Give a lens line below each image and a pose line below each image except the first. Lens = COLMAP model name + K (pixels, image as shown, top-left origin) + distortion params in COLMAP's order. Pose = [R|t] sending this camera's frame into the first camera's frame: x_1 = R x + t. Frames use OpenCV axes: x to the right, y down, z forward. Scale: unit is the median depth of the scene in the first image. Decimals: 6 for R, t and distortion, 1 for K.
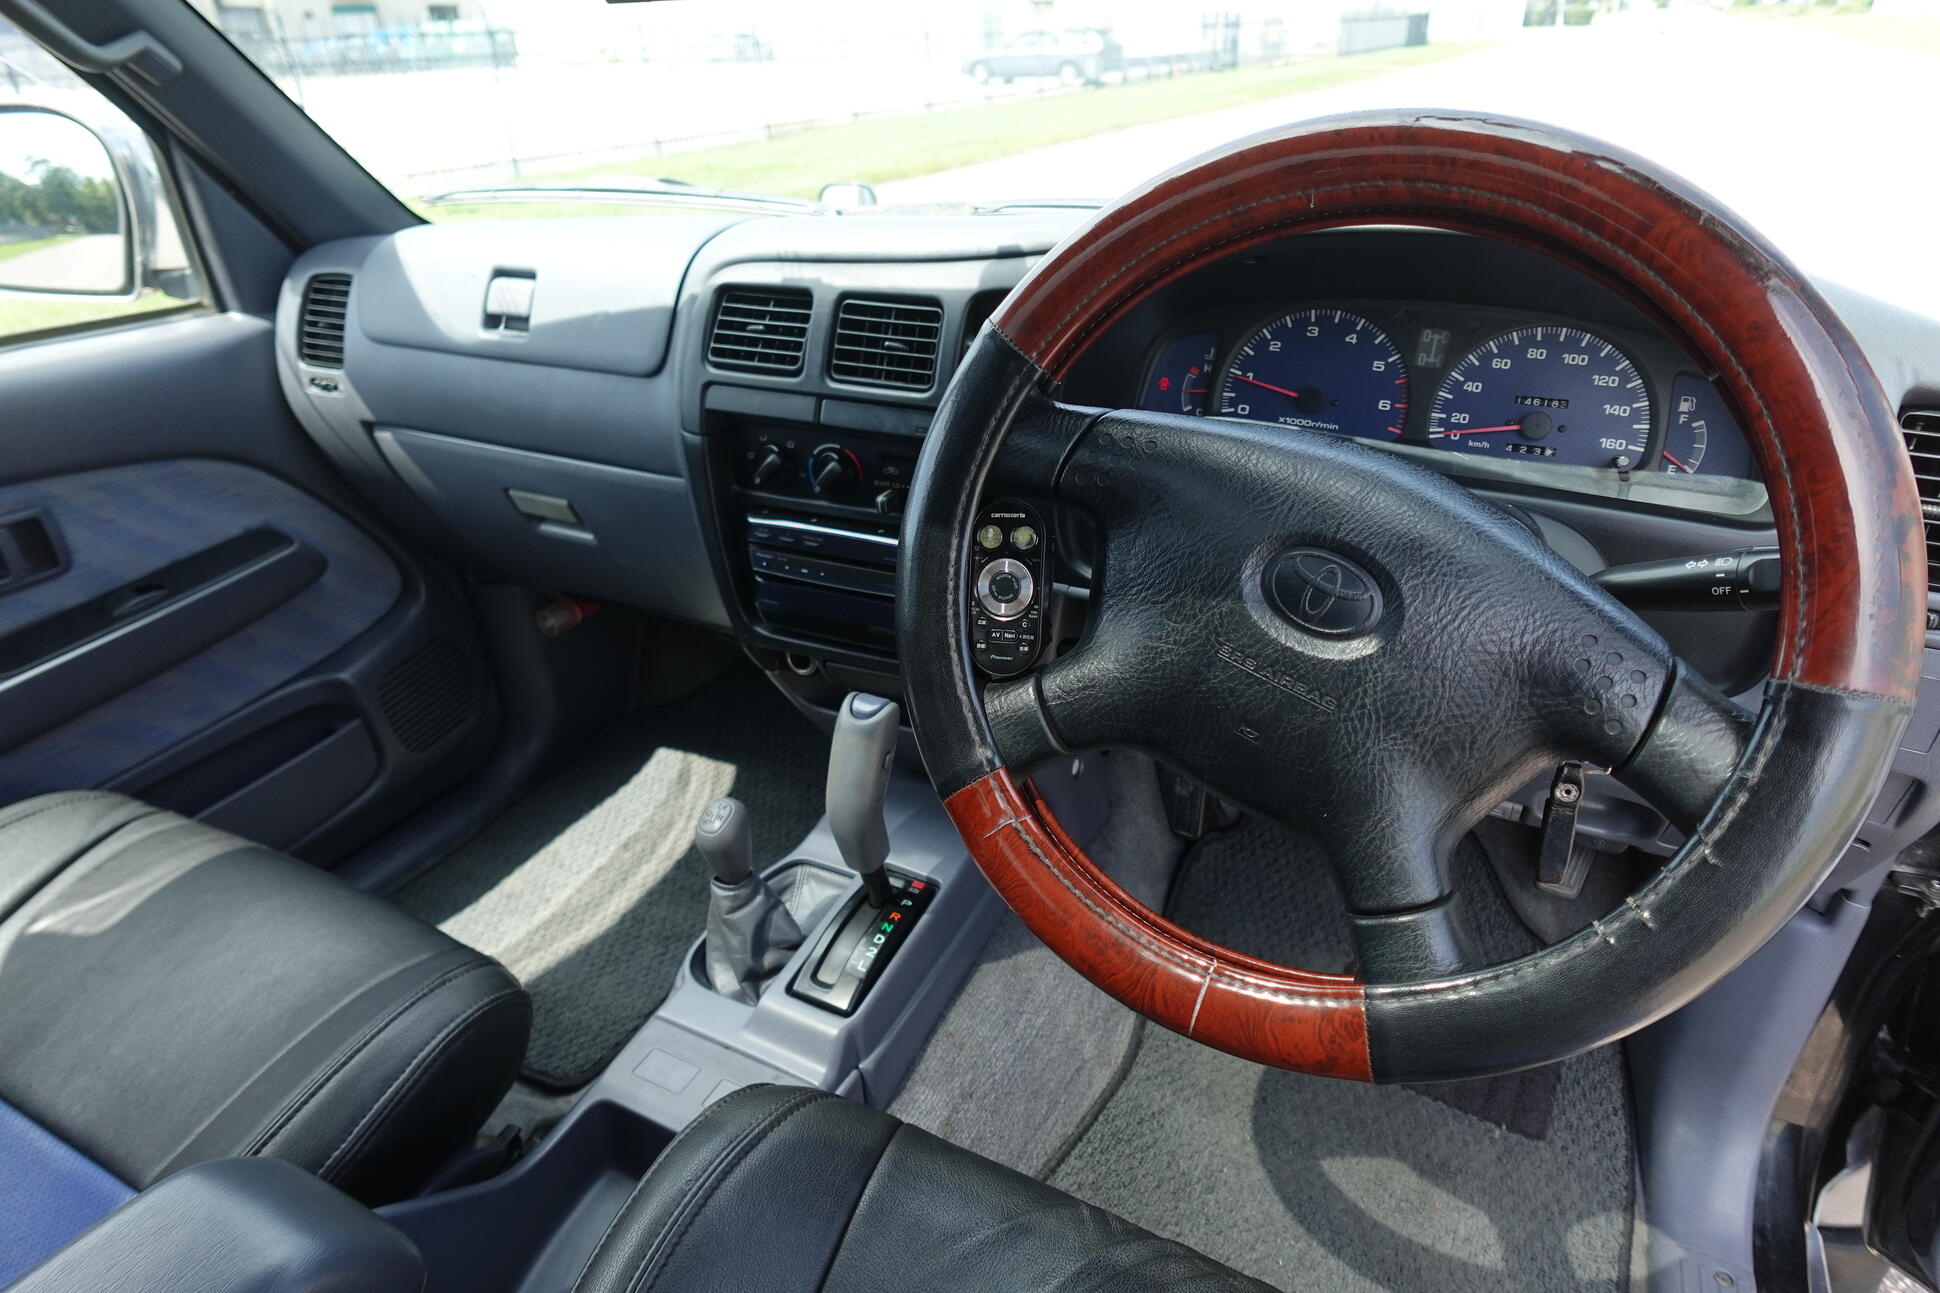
lens RADIAL K [[1092.5, 0, 976.8], [0, 1092.5, 637.9], [0, 0, 1]] dist [0.001011, -0.000021]
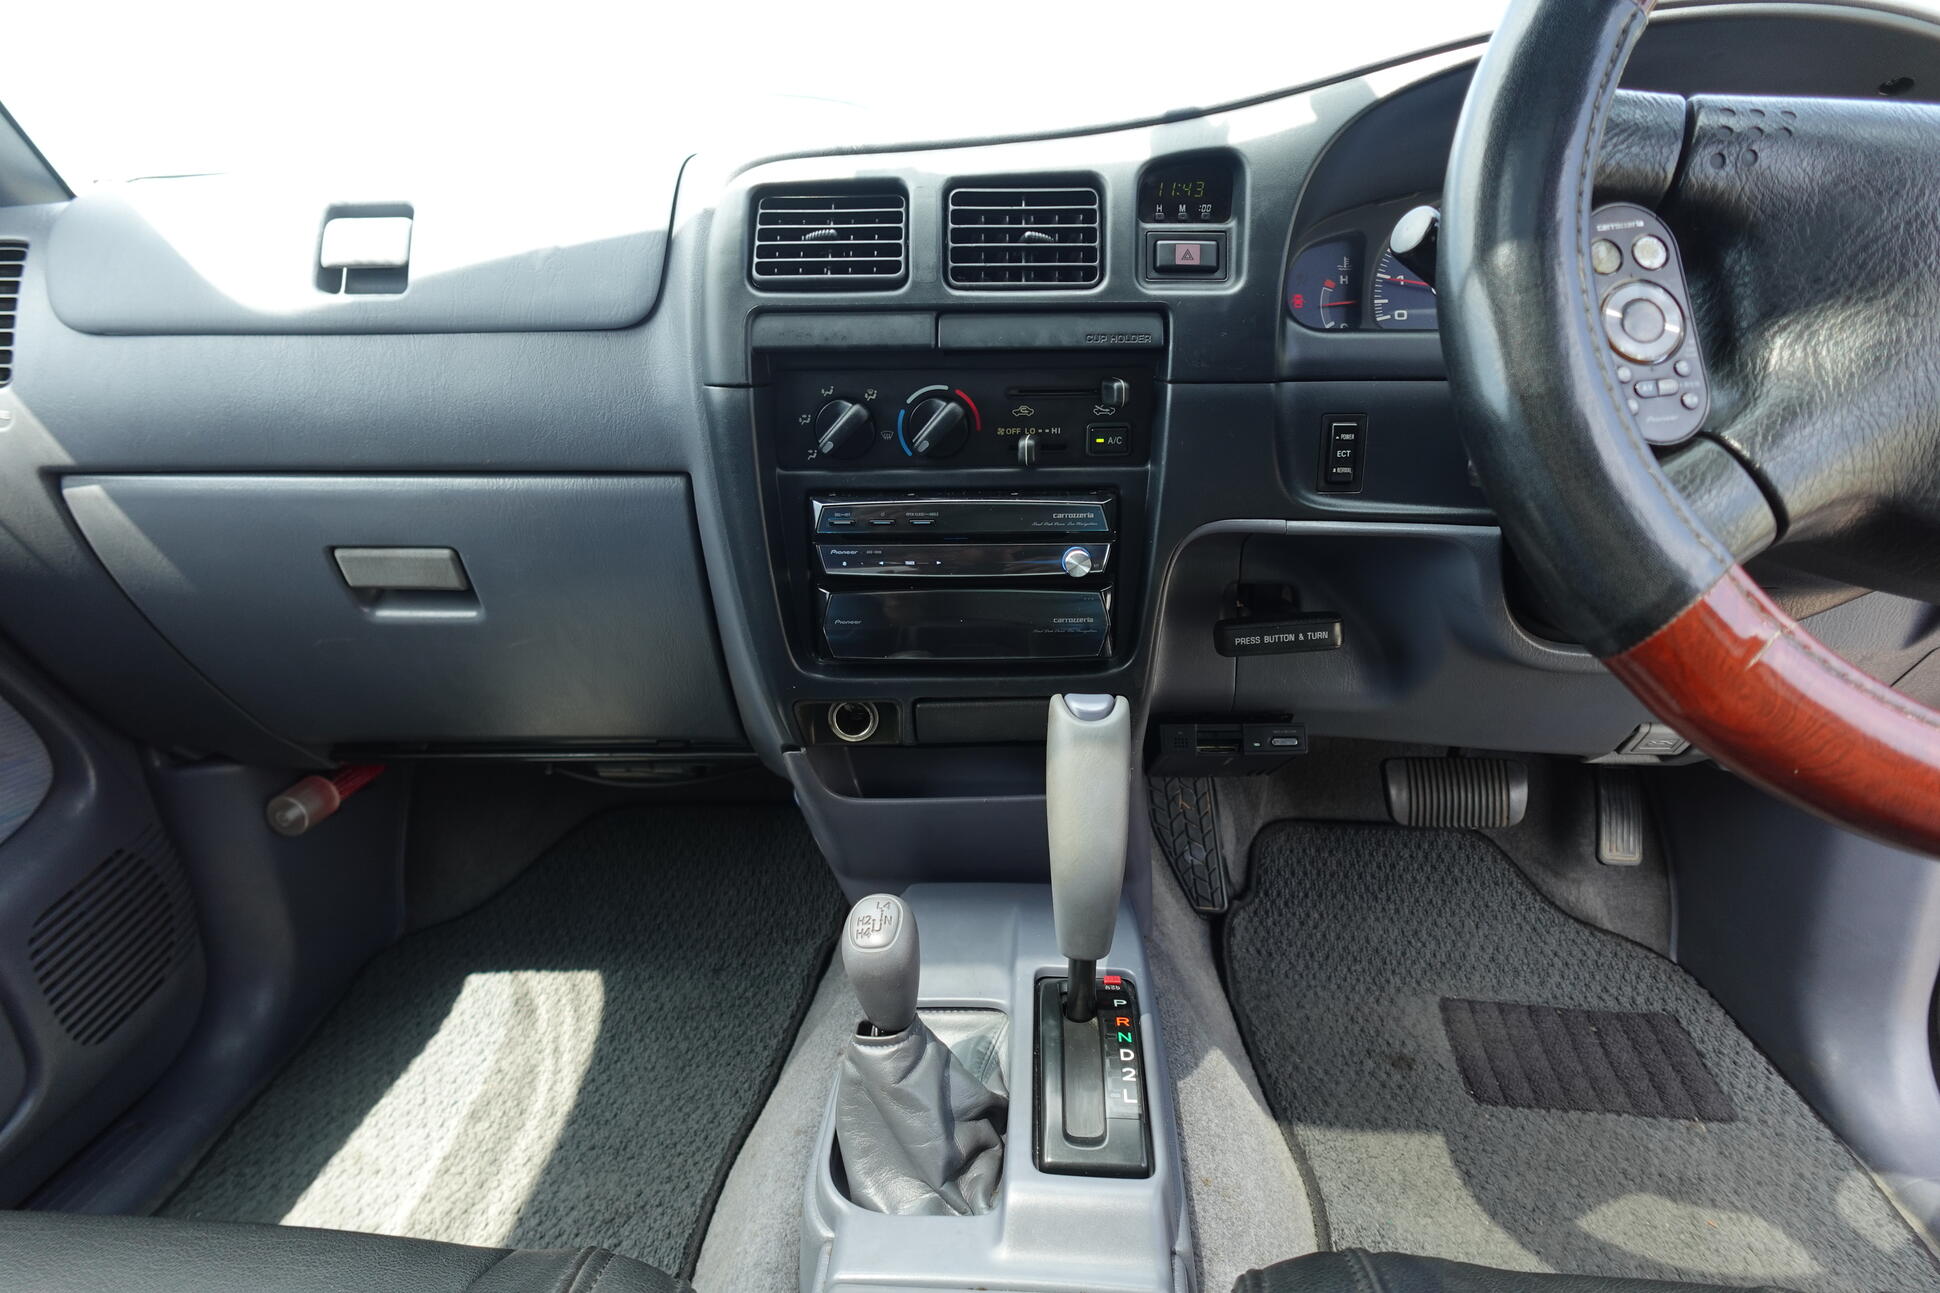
lens RADIAL K [[1092.5, 0, 962.6], [0, 1092.5, 638.4], [0, 0, 1]] dist [0.001011, -0.000021]
pose [[0.918207, -0.111652, 0.380039, -0.372823], [0.186871, 0.968071, -0.167085, 0.104848], [-0.349249, 0.224437, 0.909754, 0.313748]]
